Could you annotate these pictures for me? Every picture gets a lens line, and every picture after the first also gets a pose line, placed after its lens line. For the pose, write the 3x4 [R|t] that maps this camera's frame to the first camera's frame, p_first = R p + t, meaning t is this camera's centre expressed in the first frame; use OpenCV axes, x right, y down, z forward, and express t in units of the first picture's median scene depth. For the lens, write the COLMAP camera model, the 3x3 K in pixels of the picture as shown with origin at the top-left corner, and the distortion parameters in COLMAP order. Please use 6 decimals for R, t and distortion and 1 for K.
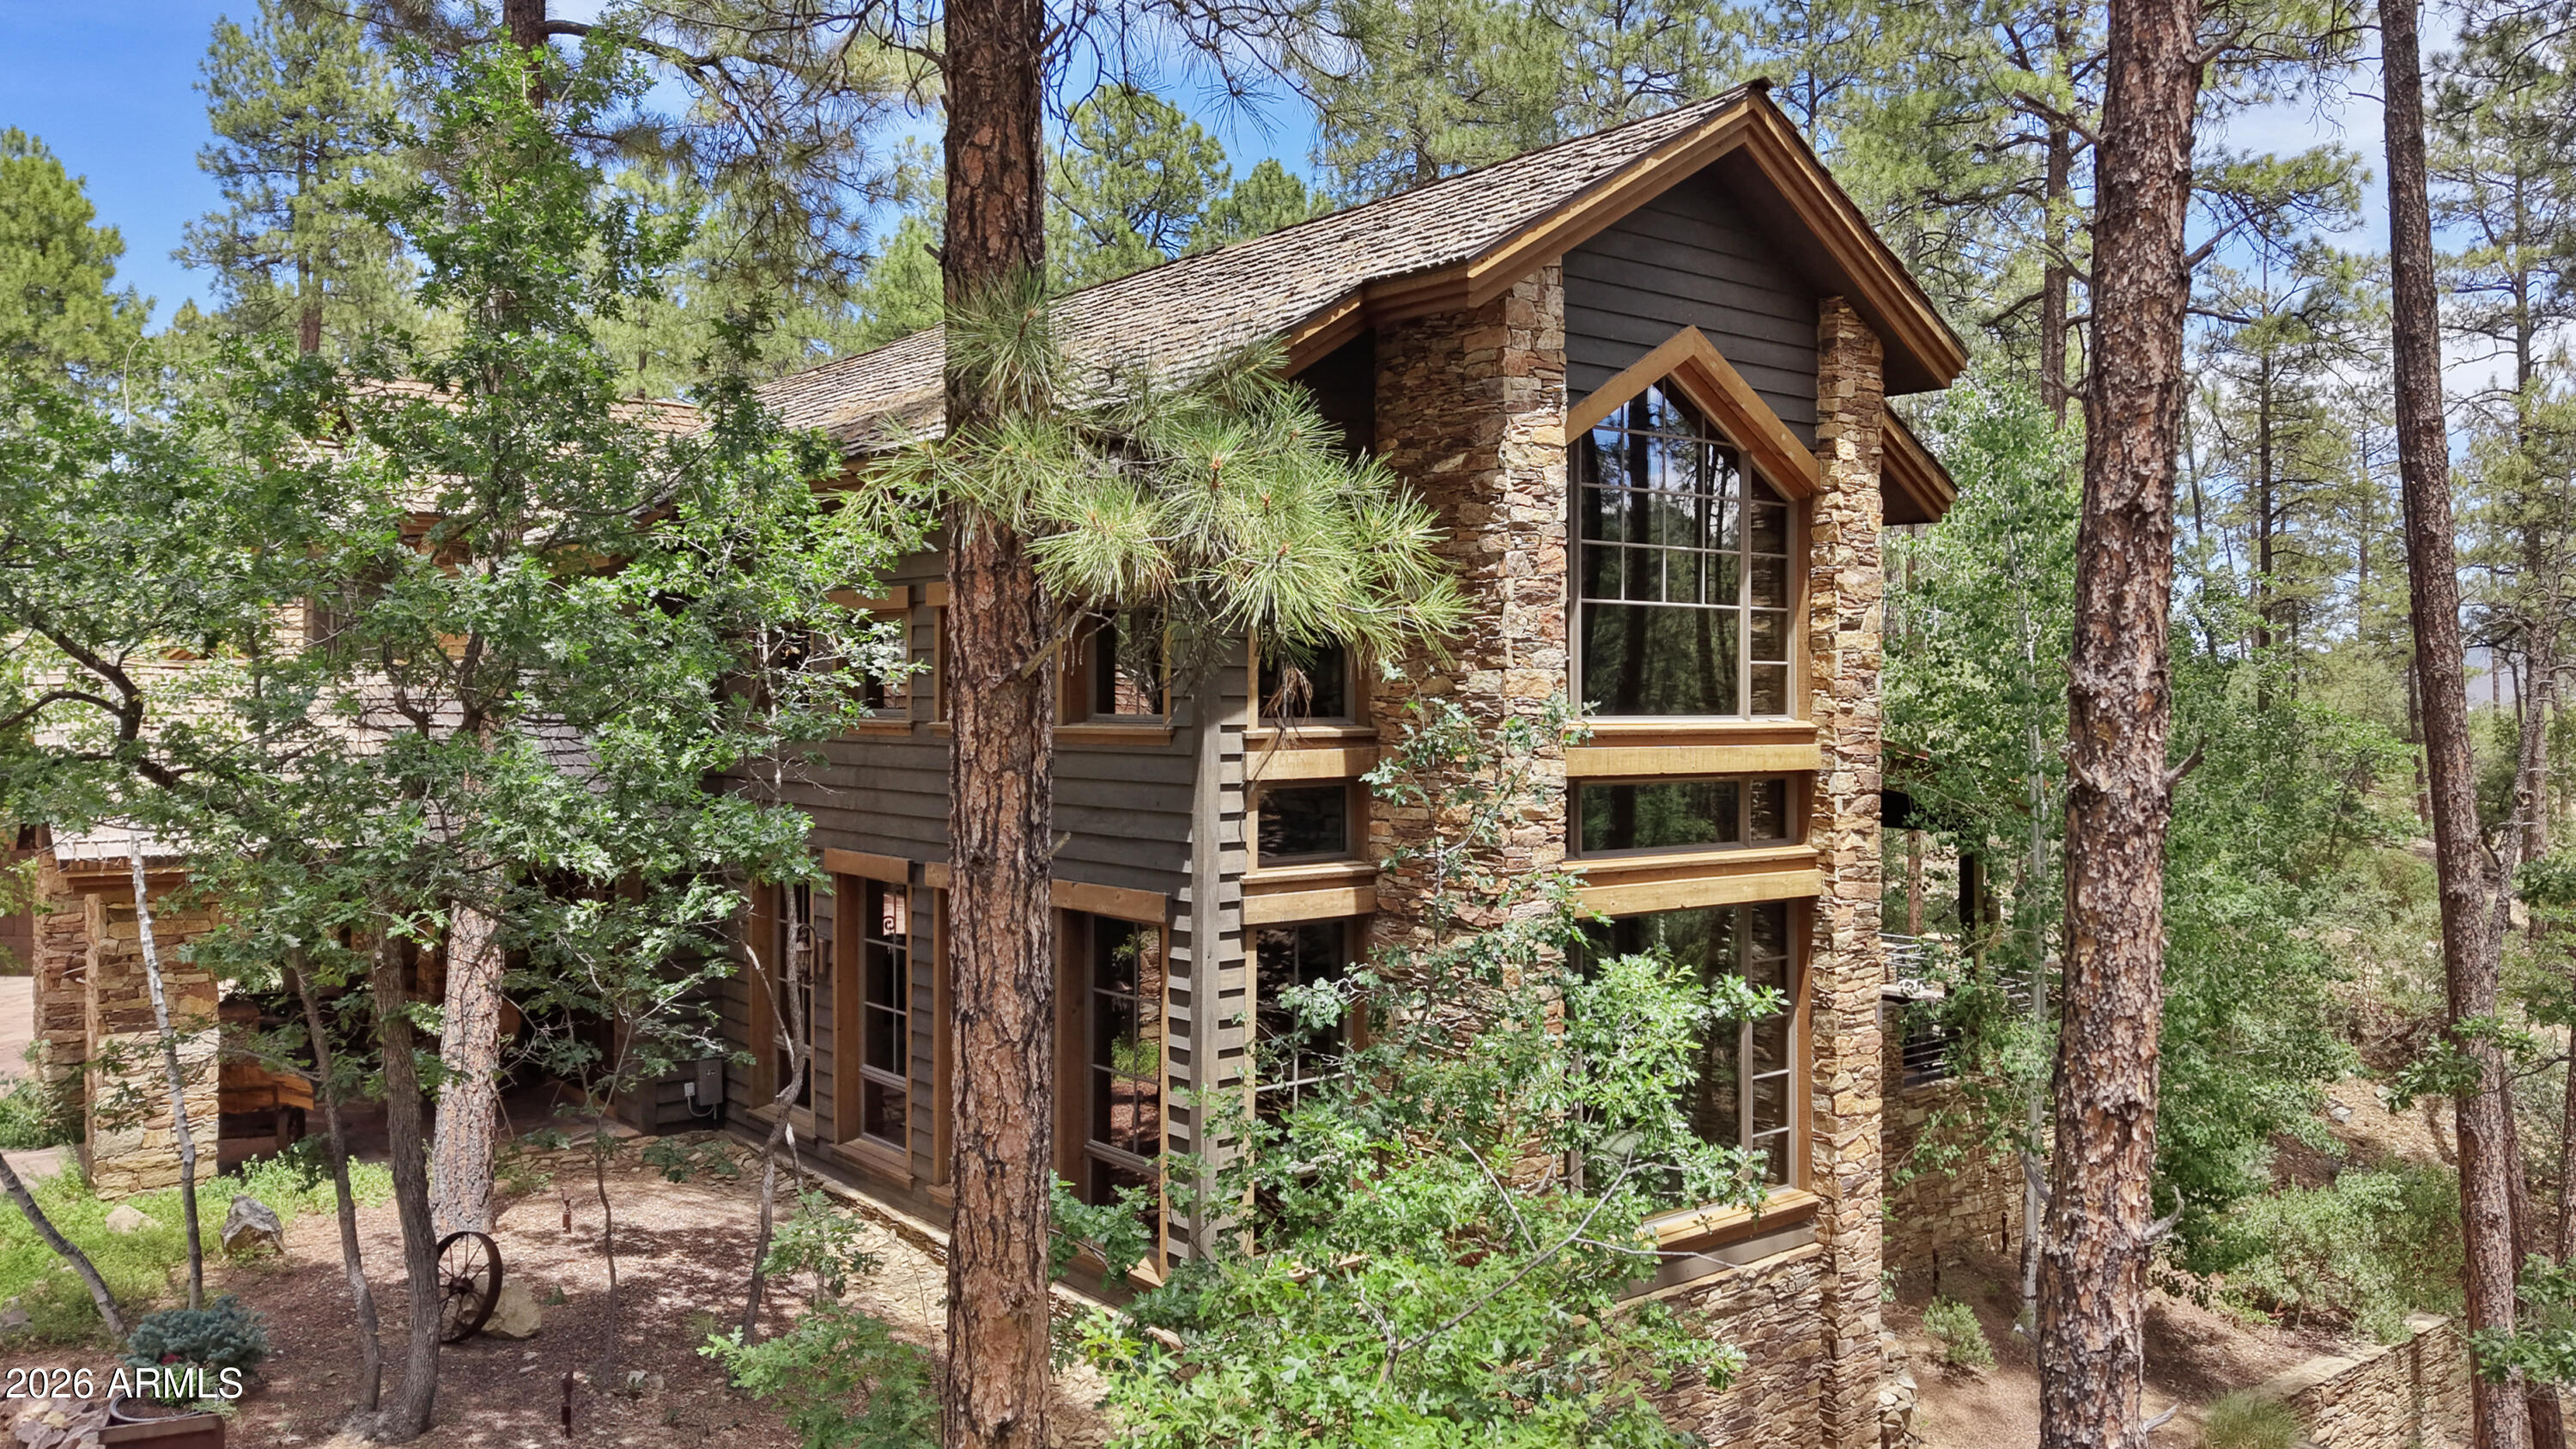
lens RADIAL K [[1894.8, 0, 1288.0], [0, 1894.8, 724.5], [0, 0, 1]] dist [0.062797, -0.004647]
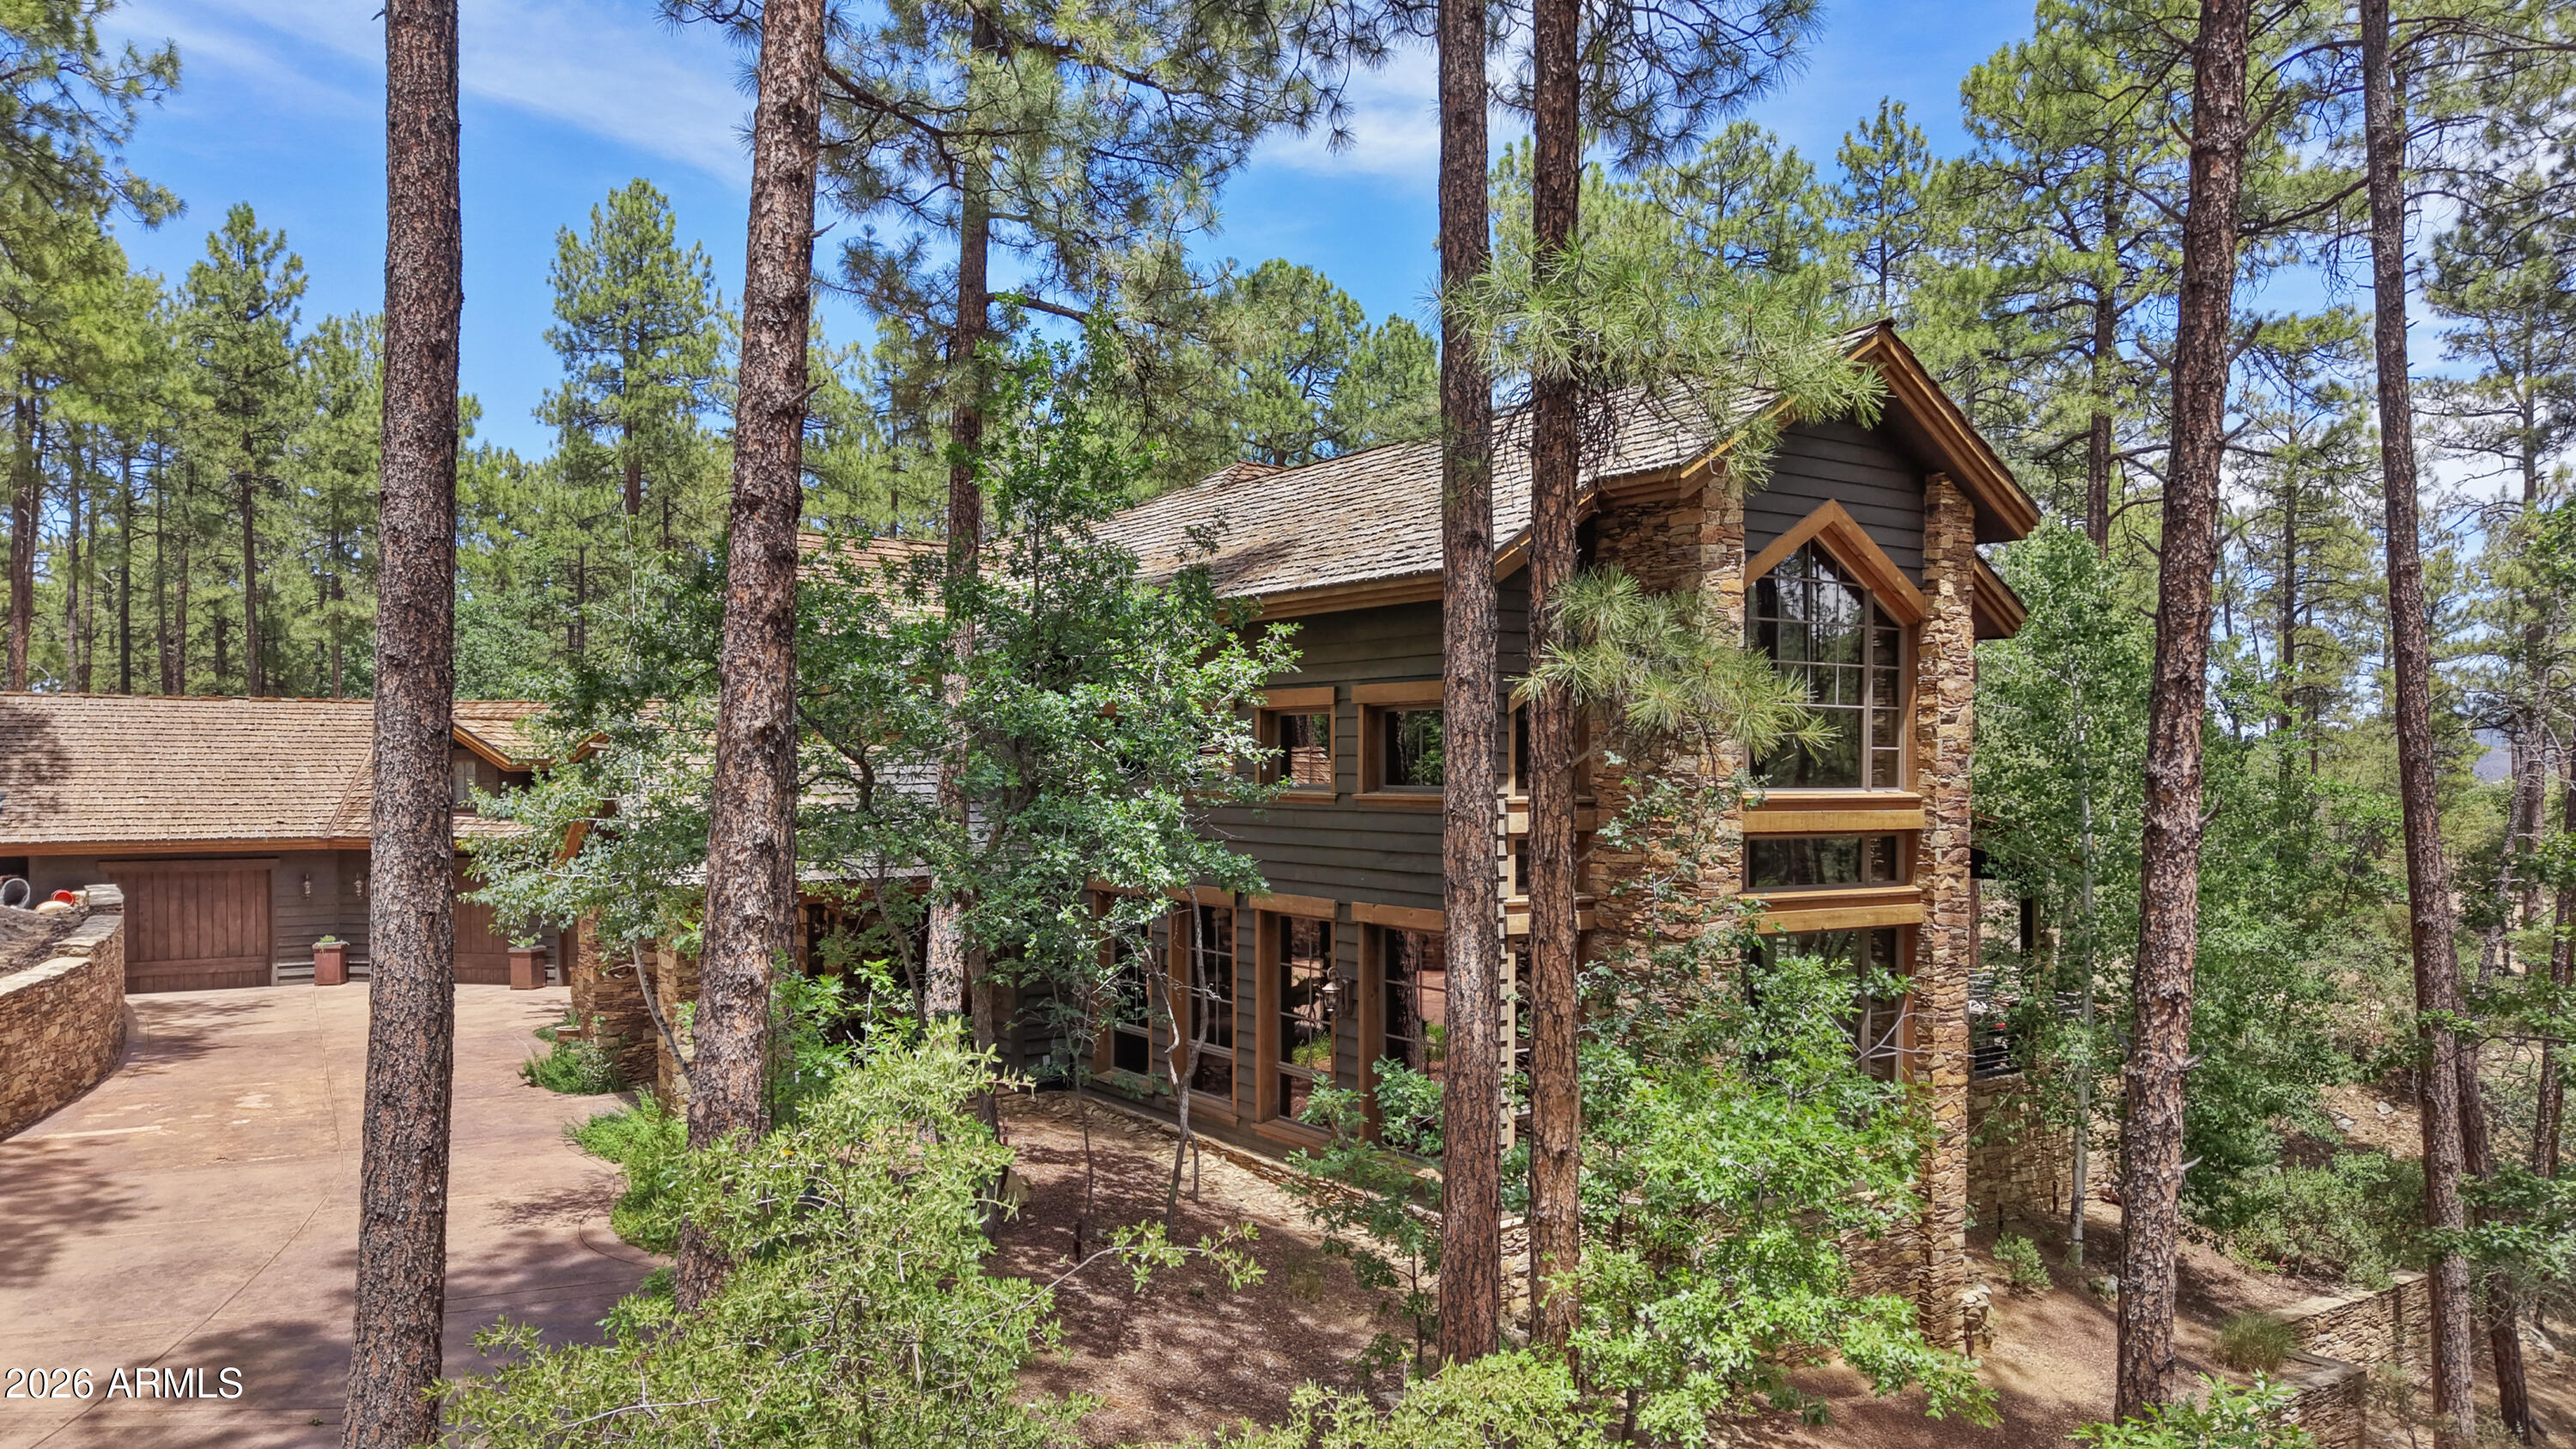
lens RADIAL K [[1693.4, 0, 1205.8], [0, 1693.4, 821.6], [0, 0, 1]] dist [0.036972, 0.001939]
pose [[0.995607, 0.004631, -0.093517, -0.107223], [-0.003115, 0.999862, 0.016345, 0.000845], [0.093579, -0.015982, 0.995484, -0.230285]]
